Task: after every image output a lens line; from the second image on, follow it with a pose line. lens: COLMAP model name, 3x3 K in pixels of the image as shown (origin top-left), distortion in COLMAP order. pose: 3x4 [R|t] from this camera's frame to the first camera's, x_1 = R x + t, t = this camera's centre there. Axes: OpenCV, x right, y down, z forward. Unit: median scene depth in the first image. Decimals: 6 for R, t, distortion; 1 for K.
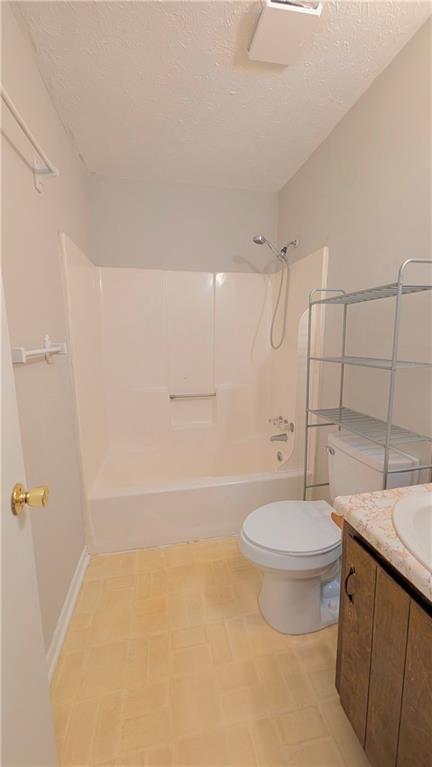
lens RADIAL K [[293.8, 0, 216.6], [0, 293.8, 386.4], [0, 0, 1]] dist [-0.001552, -0.000281]
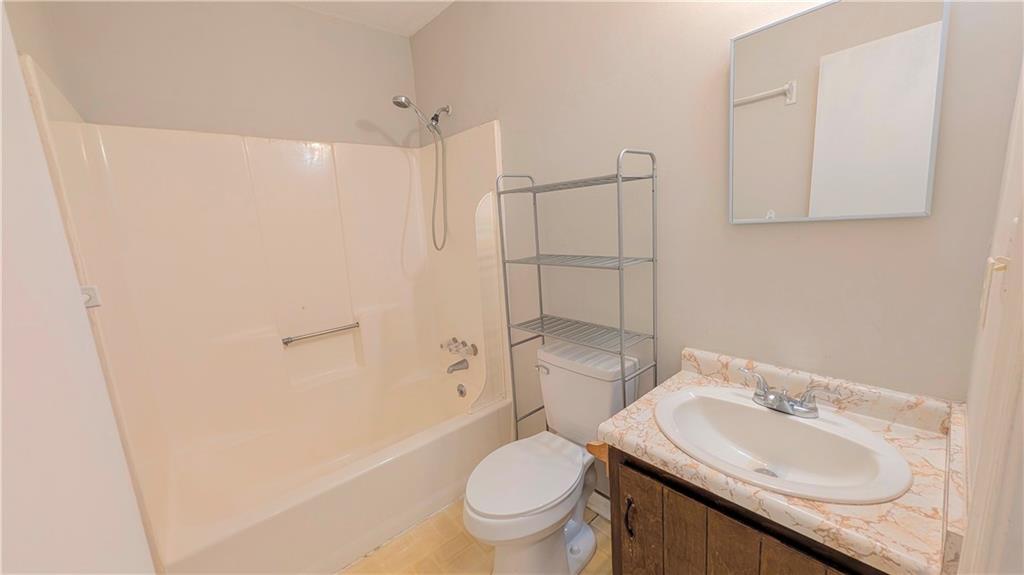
lens RADIAL K [[392.2, 0, 500.4], [0, 392.2, 291.3], [0, 0, 1]] dist [-0.001552, -0.000281]
pose [[0.867816, -0.138883, 0.477081, -0.204352], [0.136590, 0.989832, 0.039692, -0.058149], [-0.477743, 0.030719, 0.877962, 0.076288]]
